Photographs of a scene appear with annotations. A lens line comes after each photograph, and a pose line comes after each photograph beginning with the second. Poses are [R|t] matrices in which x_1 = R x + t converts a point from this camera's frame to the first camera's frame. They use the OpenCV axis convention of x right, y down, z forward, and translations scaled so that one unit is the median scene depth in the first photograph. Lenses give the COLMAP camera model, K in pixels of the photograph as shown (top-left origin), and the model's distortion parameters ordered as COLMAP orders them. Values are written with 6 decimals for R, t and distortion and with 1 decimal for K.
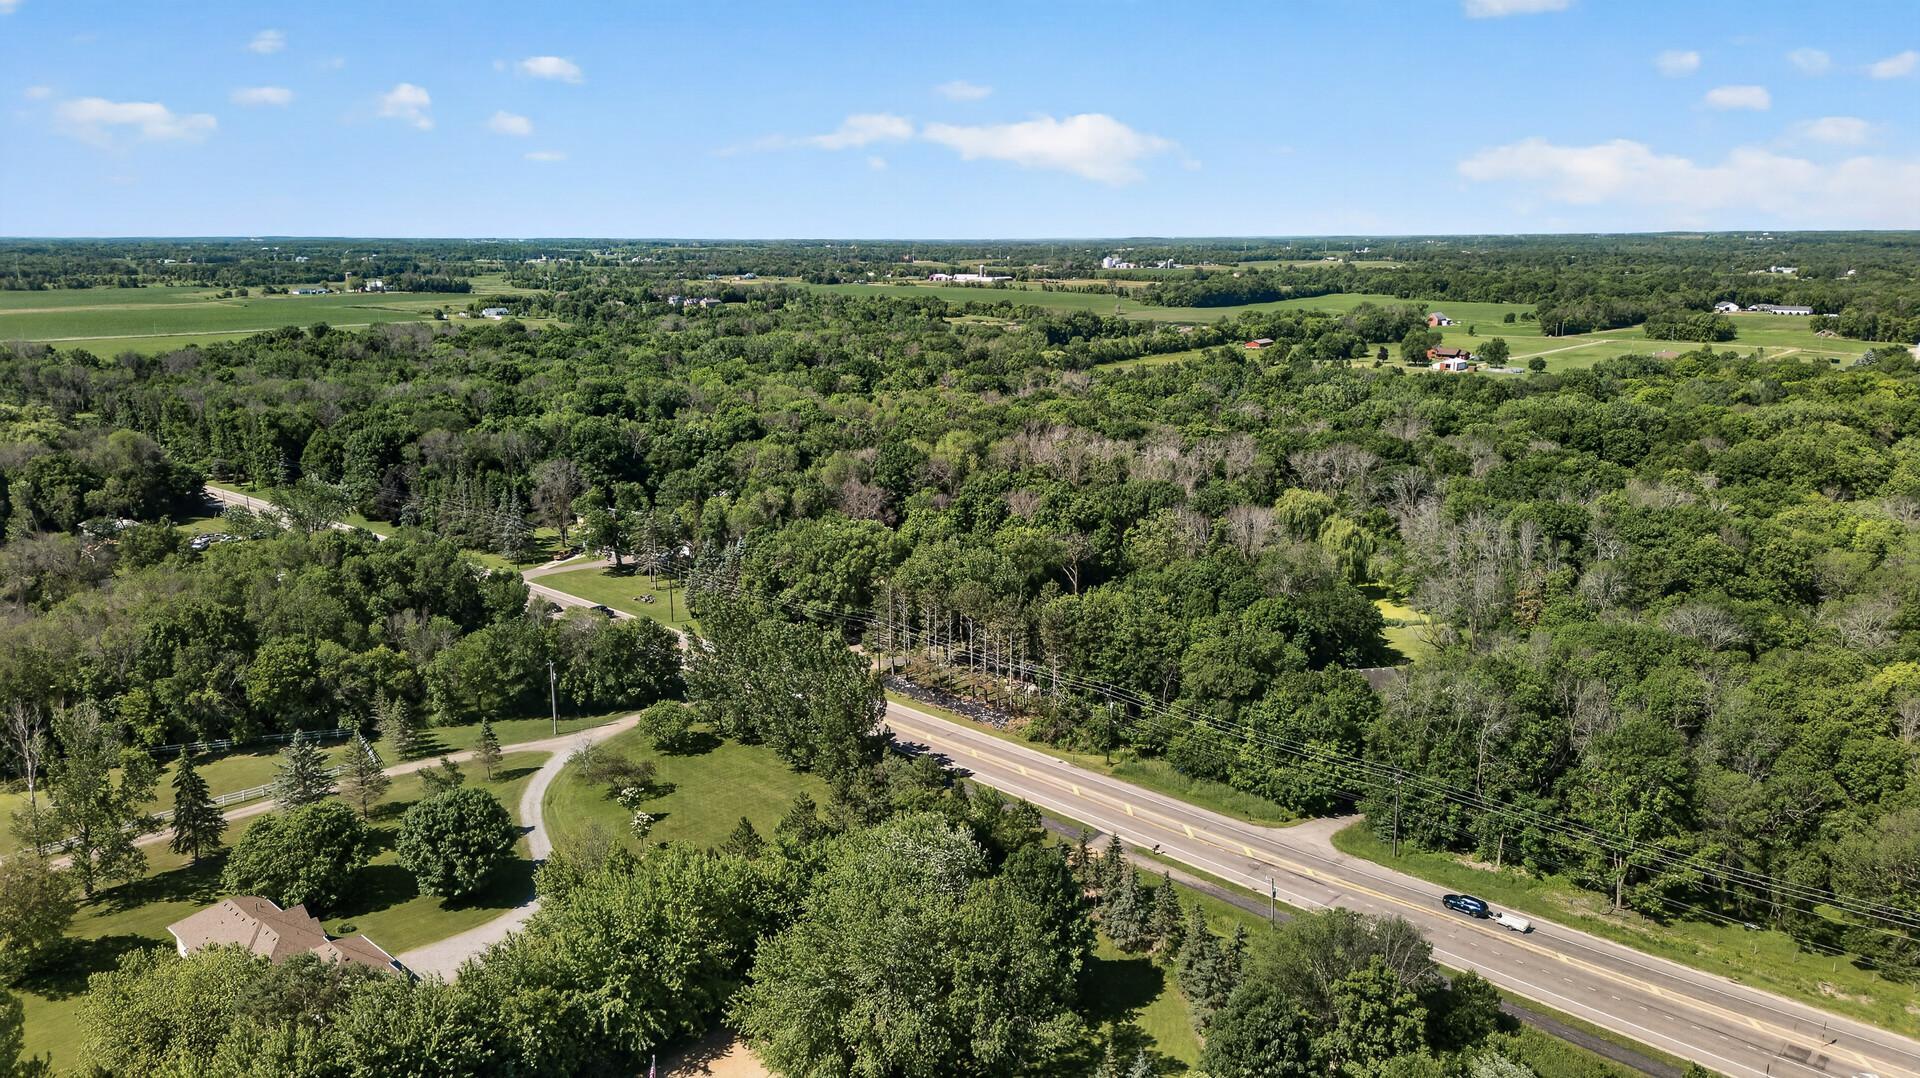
lens RADIAL K [[1327.4, 0, 960.0], [0, 1327.4, 539.0], [0, 0, 1]] dist [0.081490, -0.059726]
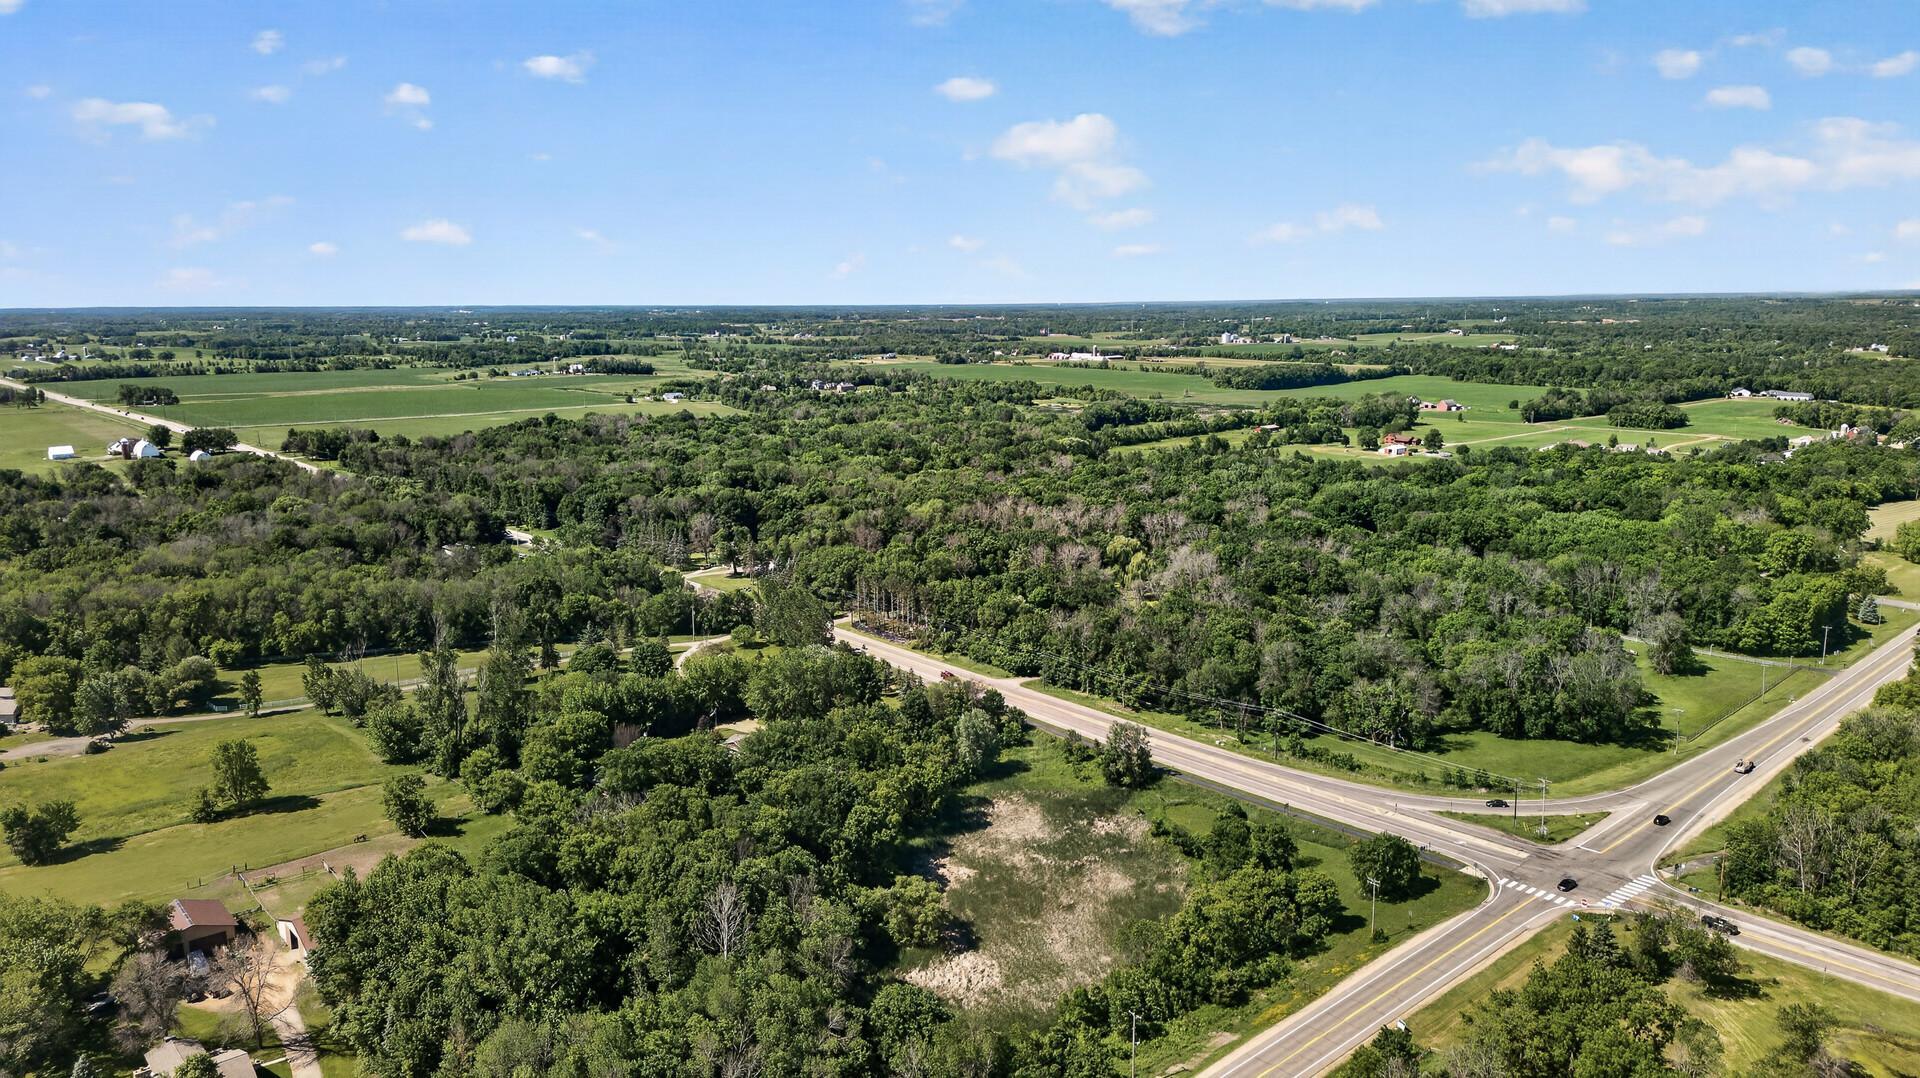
lens RADIAL K [[1314.4, 0, 960.0], [0, 1314.4, 539.0], [0, 0, 1]] dist [0.175417, -0.260943]
pose [[0.993066, 0.015796, -0.116492, 0.190686], [-0.020987, 0.998834, -0.043465, 0.034631], [0.115670, 0.045608, 0.992240, -0.553707]]
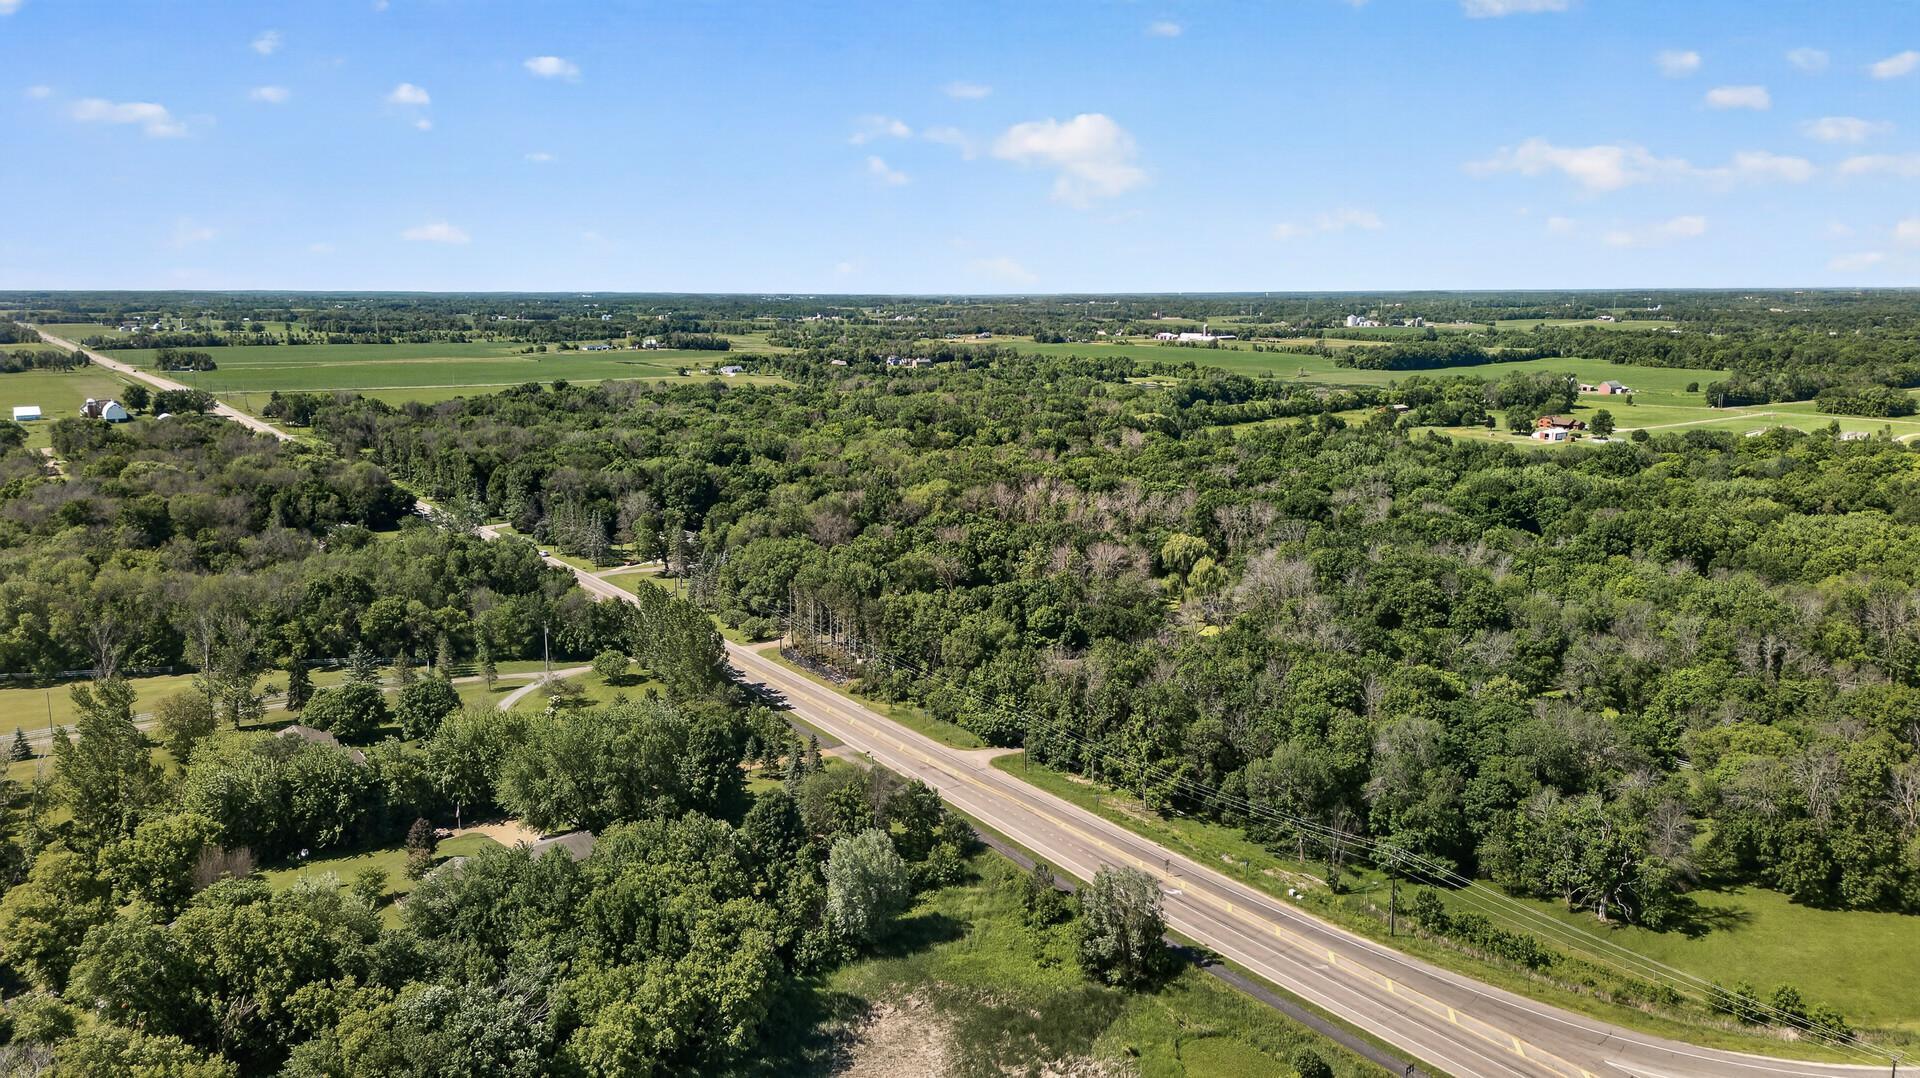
lens RADIAL K [[1327.4, 0, 960.0], [0, 1327.4, 539.0], [0, 0, 1]] dist [0.081490, -0.059726]
pose [[0.979062, 0.039446, -0.199704, 0.231820], [-0.047088, 0.998323, -0.033661, 0.014664], [0.198042, 0.042360, 0.979278, -0.199770]]
